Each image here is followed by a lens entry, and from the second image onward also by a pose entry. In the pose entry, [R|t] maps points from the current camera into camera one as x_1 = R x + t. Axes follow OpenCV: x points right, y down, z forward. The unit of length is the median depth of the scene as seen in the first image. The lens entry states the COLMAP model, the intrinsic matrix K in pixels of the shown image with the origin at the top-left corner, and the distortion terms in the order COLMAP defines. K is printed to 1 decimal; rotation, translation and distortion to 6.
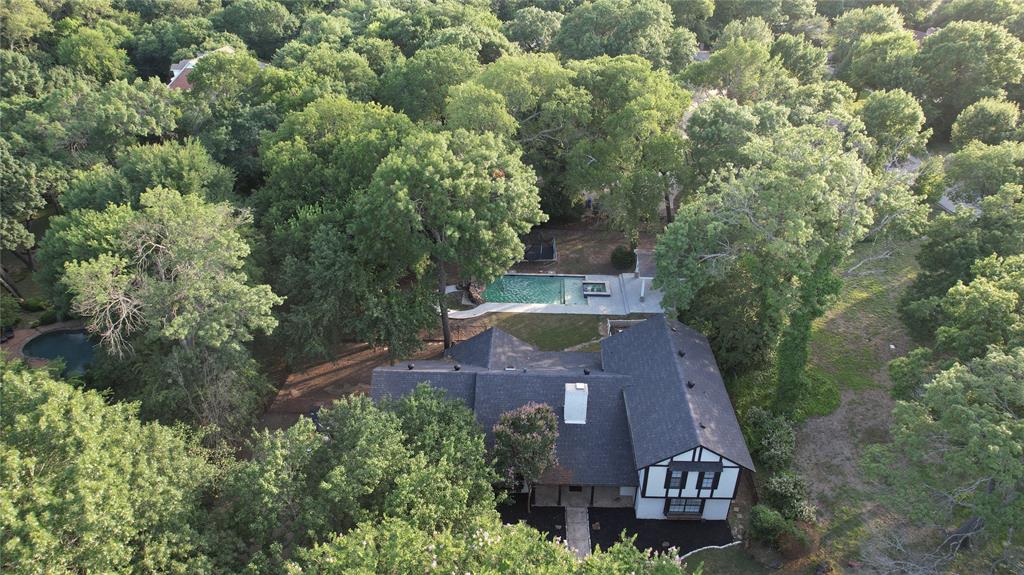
lens RADIAL K [[655.9, 0, 512.4], [0, 655.9, 287.2], [0, 0, 1]] dist [-0.045057, 0.044534]
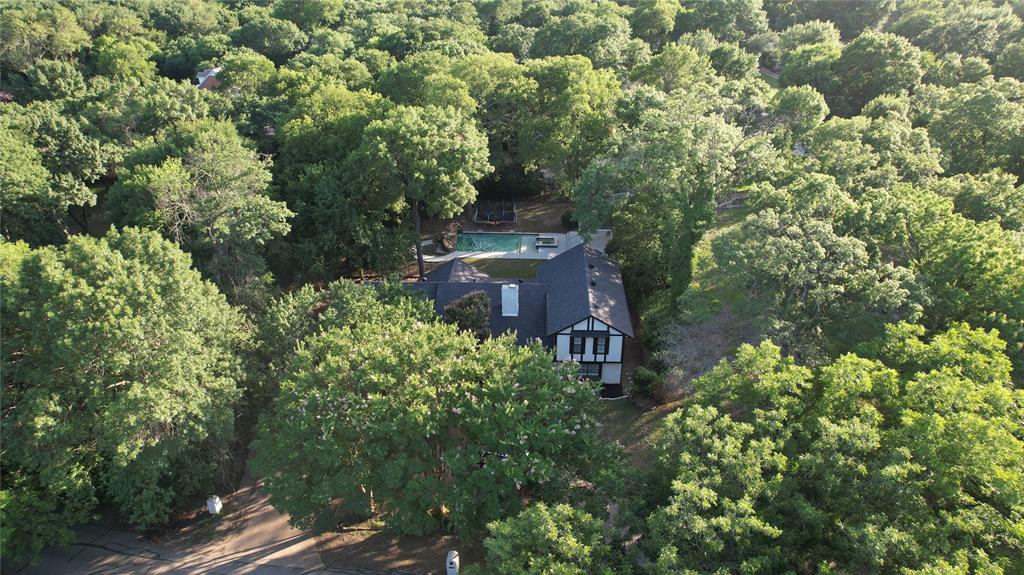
lens RADIAL K [[655.9, 0, 513.5], [0, 655.9, 287.2], [0, 0, 1]] dist [-0.045057, 0.044534]
pose [[0.999975, -0.000185, -0.007137, 0.077915], [-0.000059, 0.999413, -0.034272, 0.135053], [0.007139, 0.034271, 0.999387, -0.237213]]
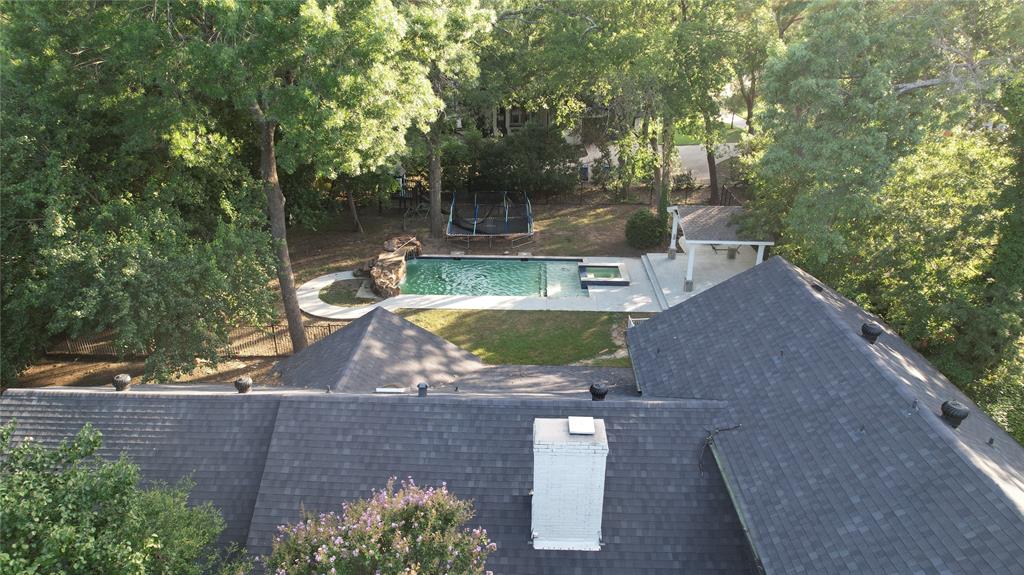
lens RADIAL K [[655.9, 0, 518.0], [0, 655.9, 293.7], [0, 0, 1]] dist [-0.045057, 0.044534]
pose [[0.999795, -0.002648, 0.020074, 0.045795], [0.004813, 0.994080, -0.108547, 0.082697], [-0.019667, 0.108621, 0.993889, 0.466383]]
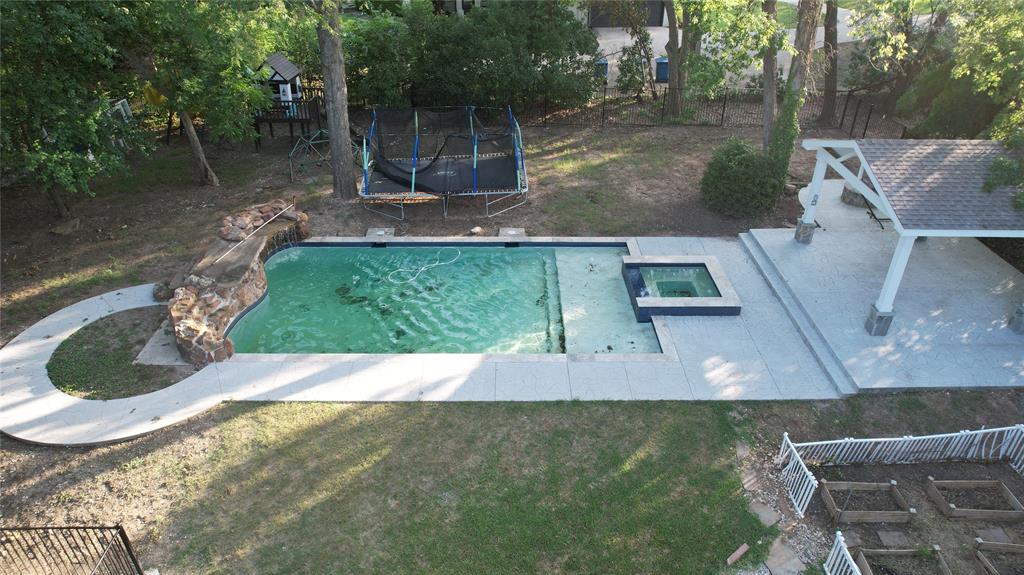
lens RADIAL K [[655.9, 0, 507.1], [0, 655.9, 291.0], [0, 0, 1]] dist [-0.045057, 0.044534]
pose [[0.999062, -0.021093, 0.037807, 0.049753], [0.020241, 0.999535, 0.022785, -0.002583], [-0.038270, -0.021998, 0.999025, 0.766874]]
